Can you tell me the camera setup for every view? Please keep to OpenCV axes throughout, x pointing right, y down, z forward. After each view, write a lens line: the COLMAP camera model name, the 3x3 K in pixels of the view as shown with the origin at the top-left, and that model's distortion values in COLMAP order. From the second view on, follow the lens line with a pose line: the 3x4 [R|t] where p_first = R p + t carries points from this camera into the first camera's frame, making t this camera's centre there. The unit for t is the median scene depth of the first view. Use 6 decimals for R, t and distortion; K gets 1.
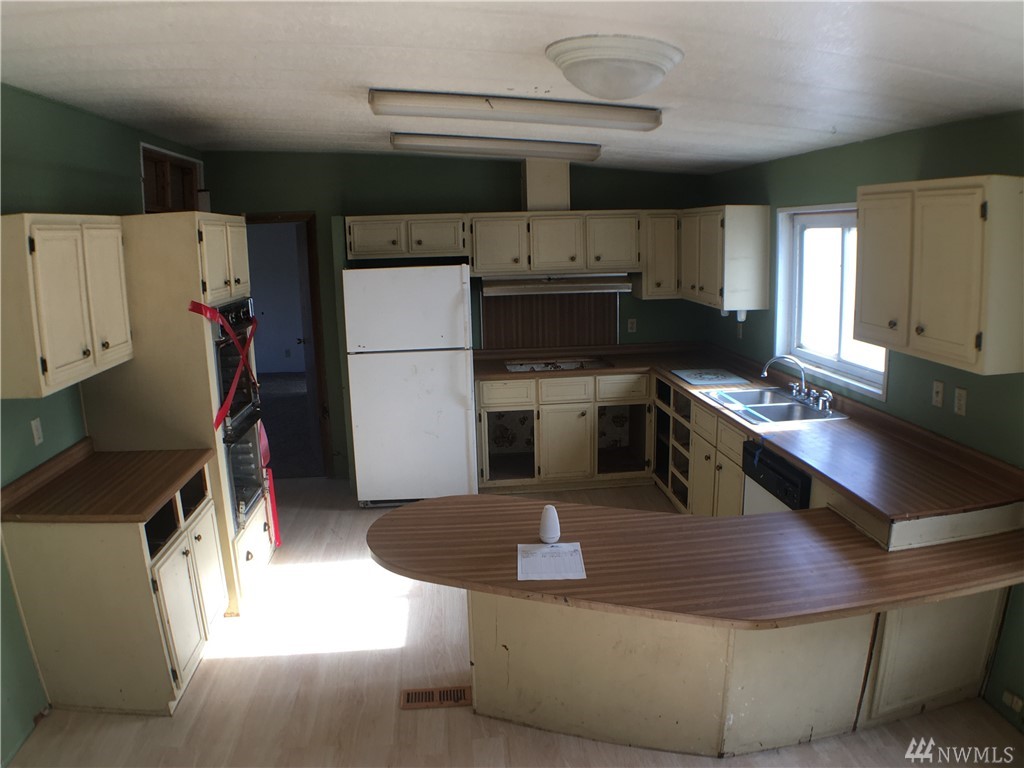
lens RADIAL K [[729.6, 0, 512.0], [0, 729.6, 384.0], [0, 0, 1]] dist [-0.190469, 0.009197]
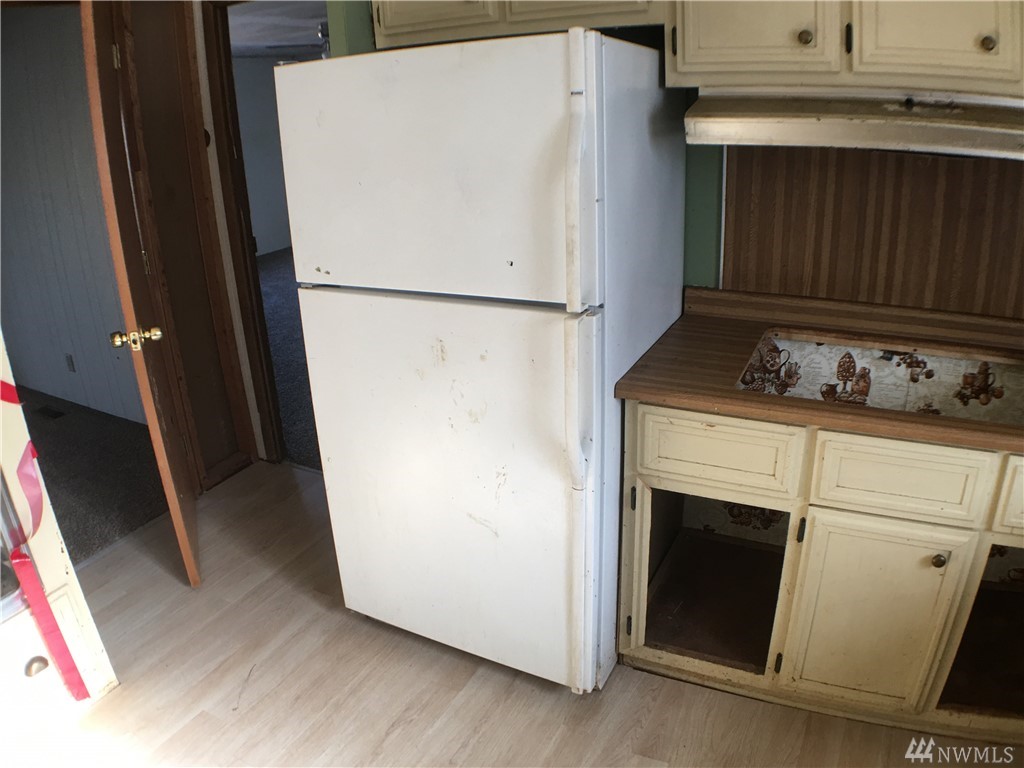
lens RADIAL K [[729.6, 0, 512.0], [0, 729.6, 384.0], [0, 0, 1]] dist [-0.190469, 0.009197]
pose [[0.839177, 0.189524, -0.509767, 0.074861], [-0.081052, 0.970431, 0.227364, -0.081937], [0.537785, -0.149481, 0.829725, 0.679990]]
